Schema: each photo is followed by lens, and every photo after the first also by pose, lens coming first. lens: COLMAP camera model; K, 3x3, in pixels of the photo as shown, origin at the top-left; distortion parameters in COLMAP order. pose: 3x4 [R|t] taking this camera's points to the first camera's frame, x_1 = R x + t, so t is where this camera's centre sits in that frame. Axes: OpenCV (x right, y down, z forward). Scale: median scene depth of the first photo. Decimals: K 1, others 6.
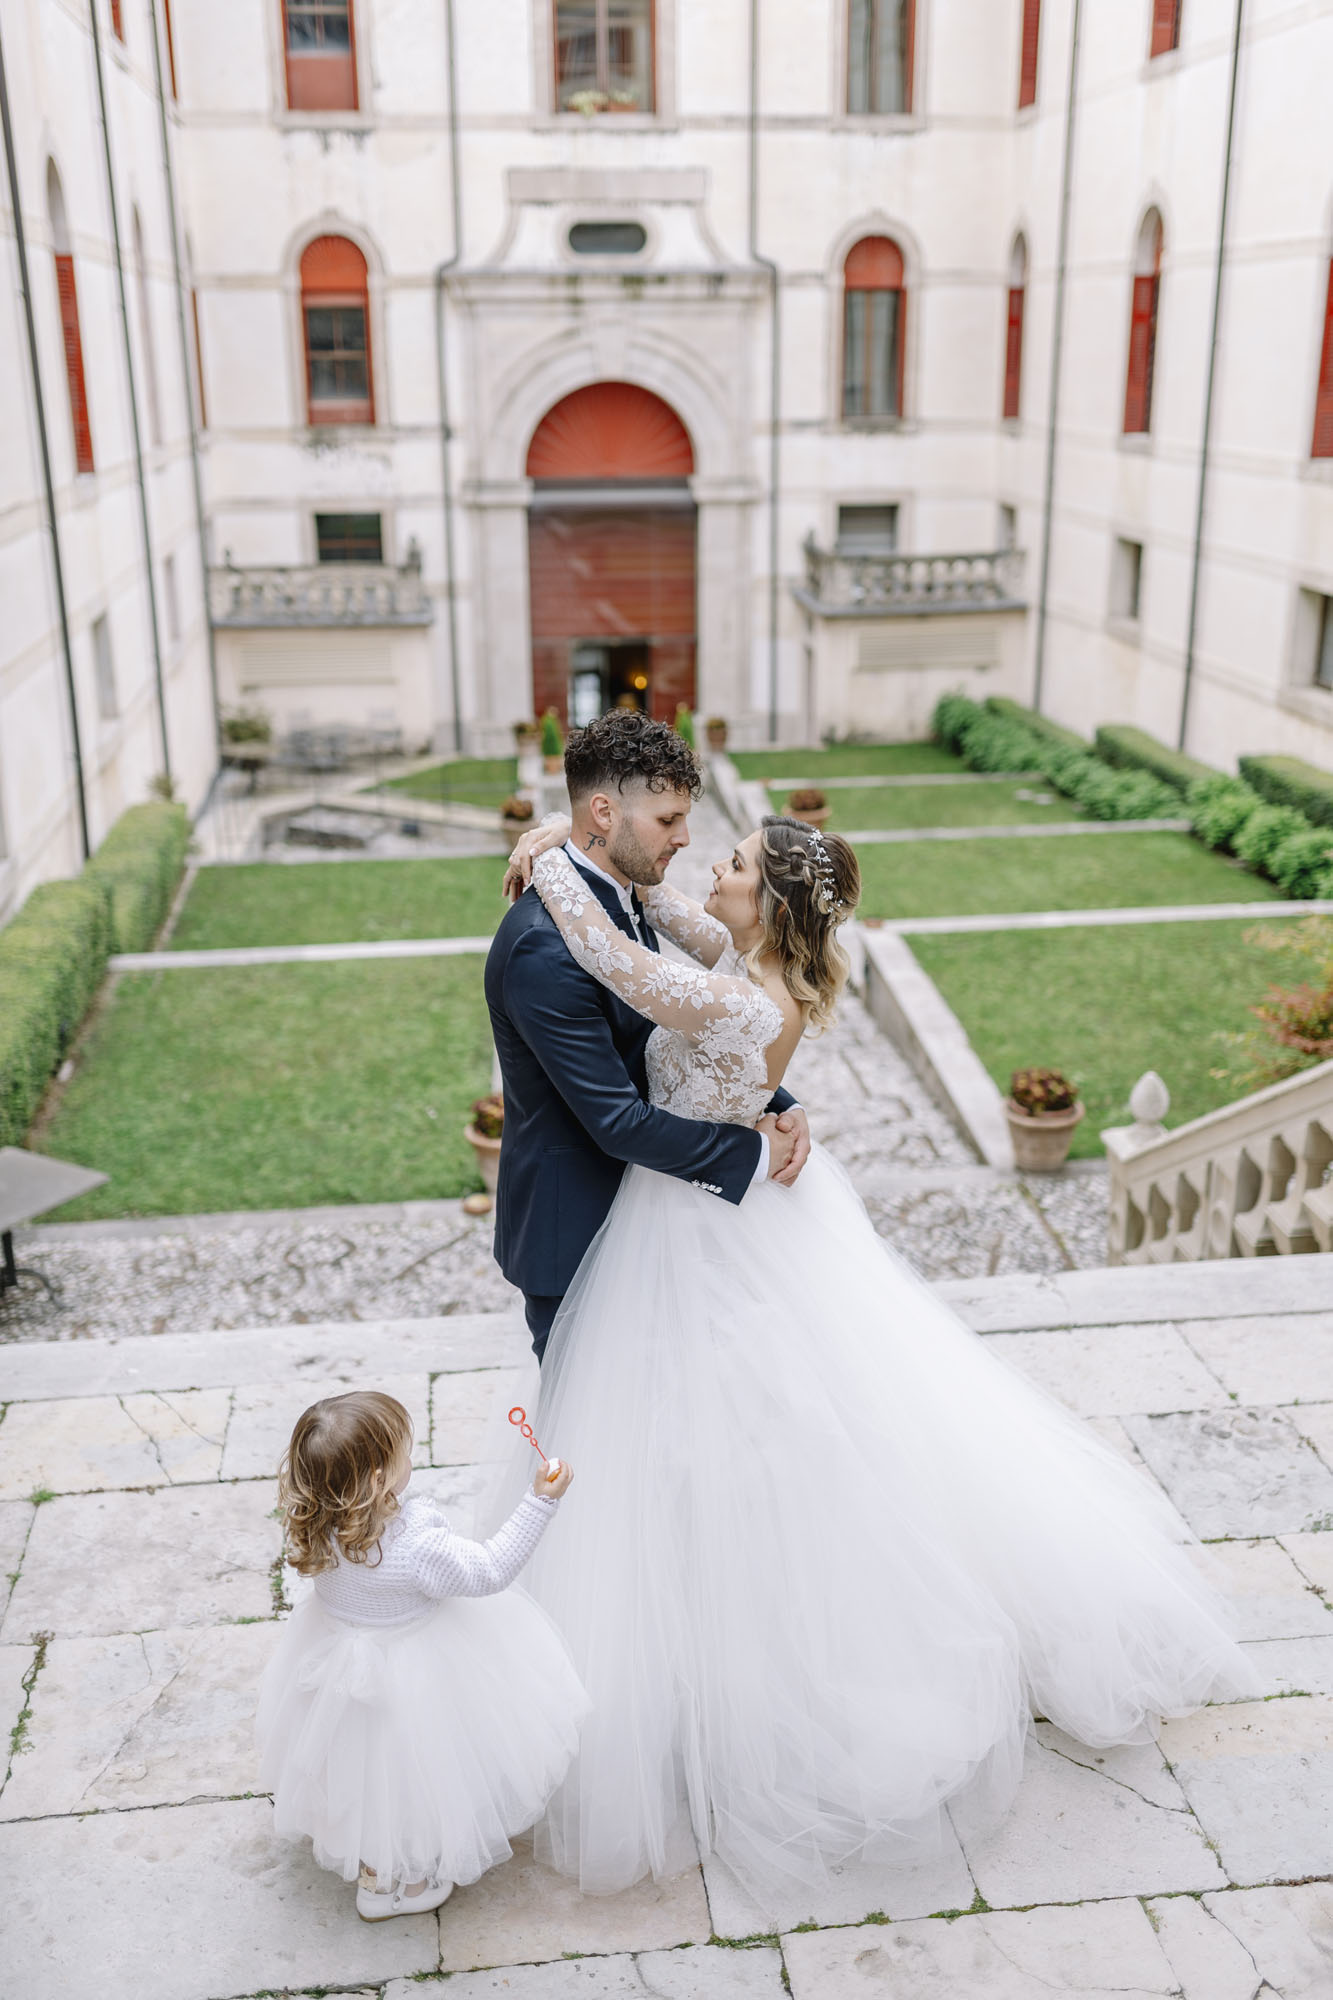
lens RADIAL K [[1971.9, 0, 671.1], [0, 1971.9, 998.4], [0, 0, 1]] dist [0.007289, 0.000000]
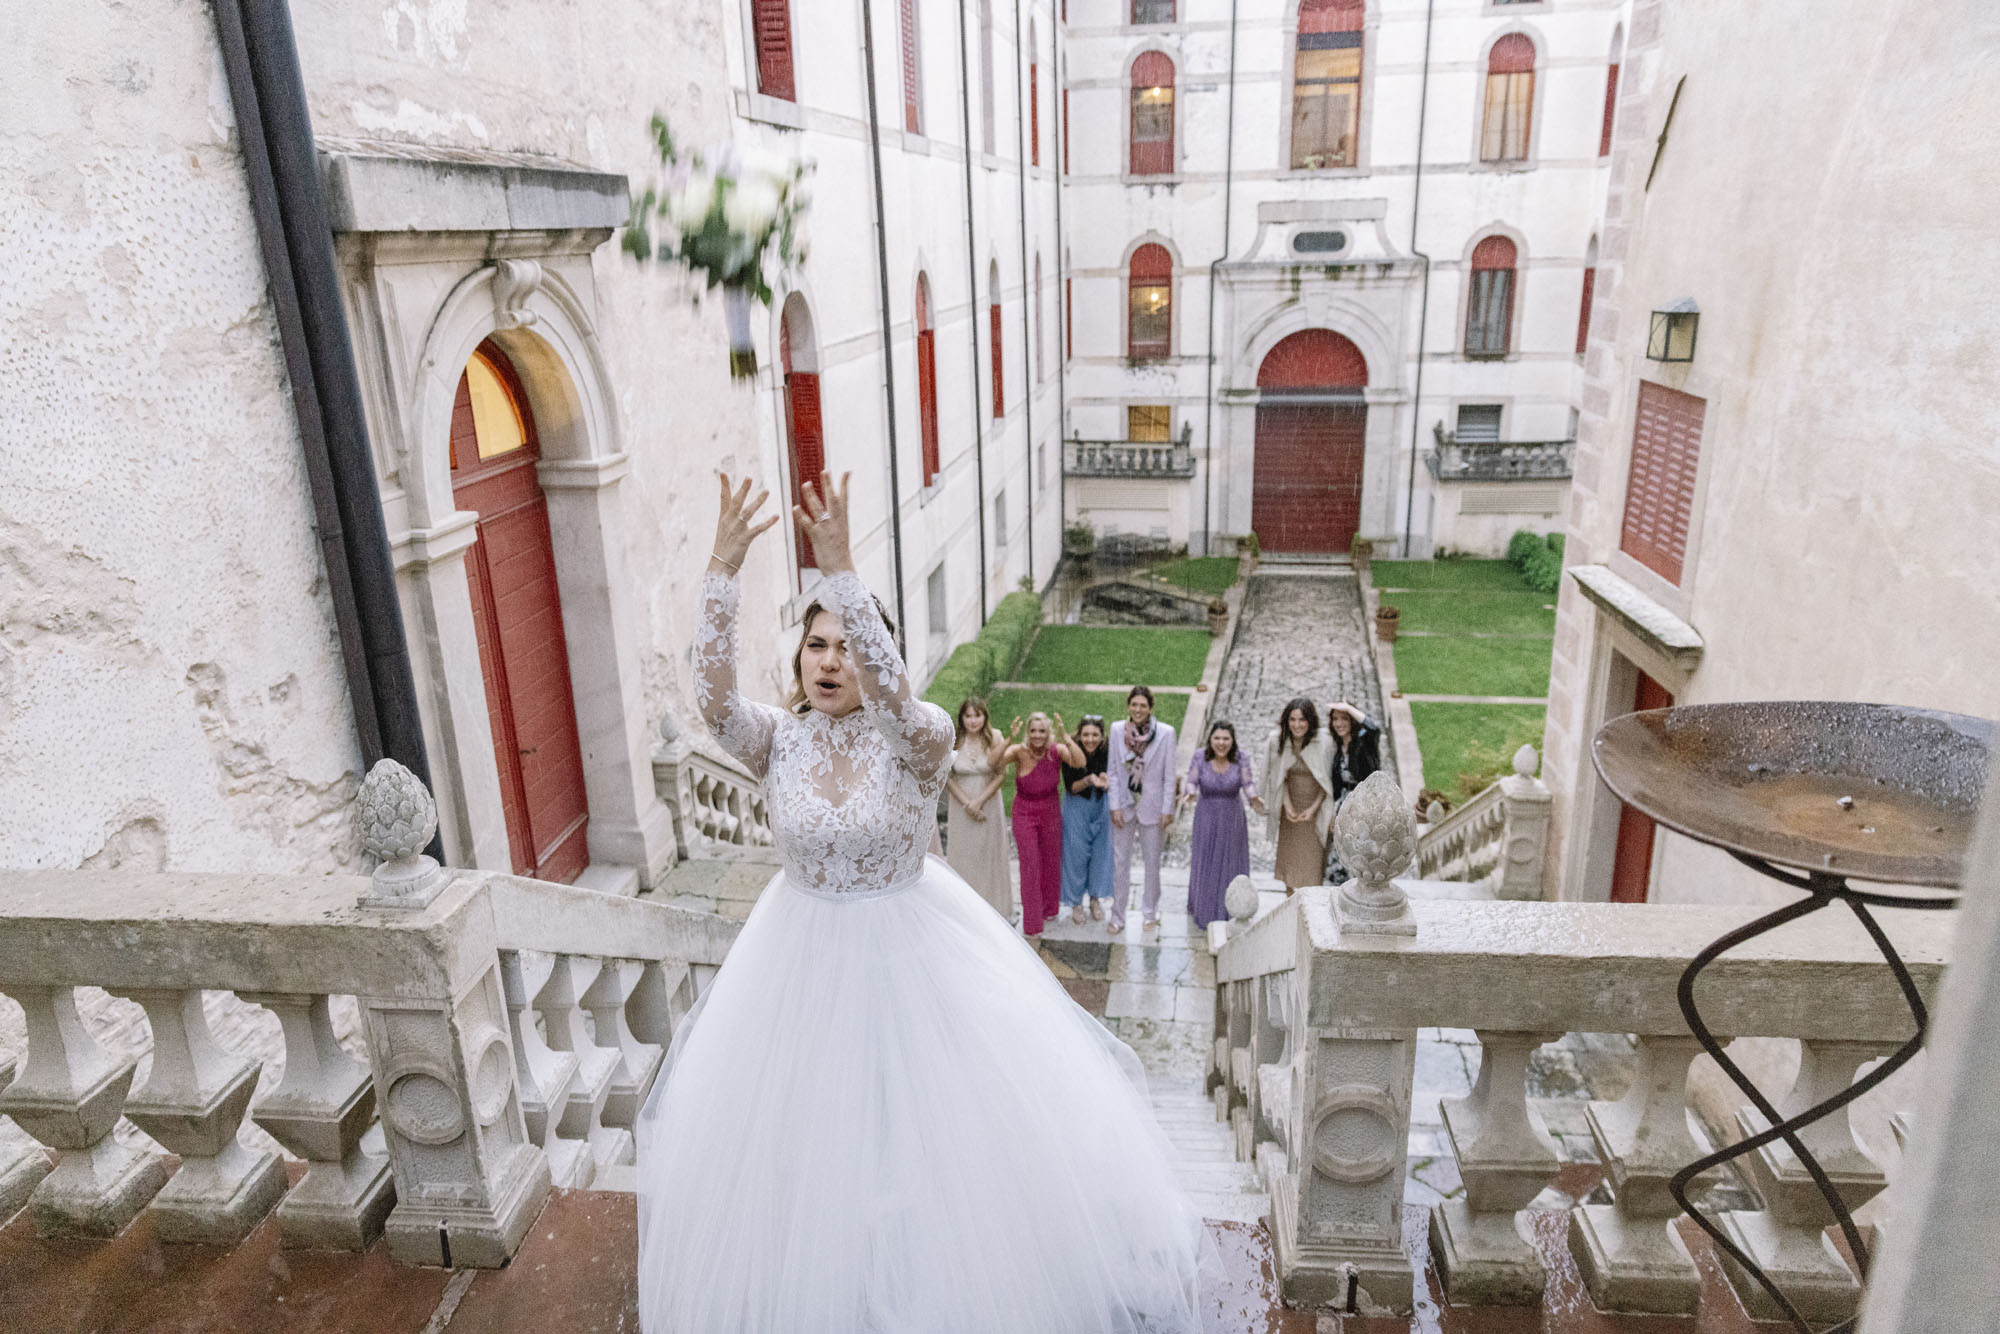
lens RADIAL K [[1324.2, 0, 1000.5], [0, 1324.2, 666.6], [0, 0, 1]] dist [0.004812, 0.000915]
pose [[0.960847, 0.073572, -0.267132, 0.032871], [-0.076900, 0.997037, -0.002005, -0.013911], [0.266193, 0.022469, 0.963658, -0.115936]]
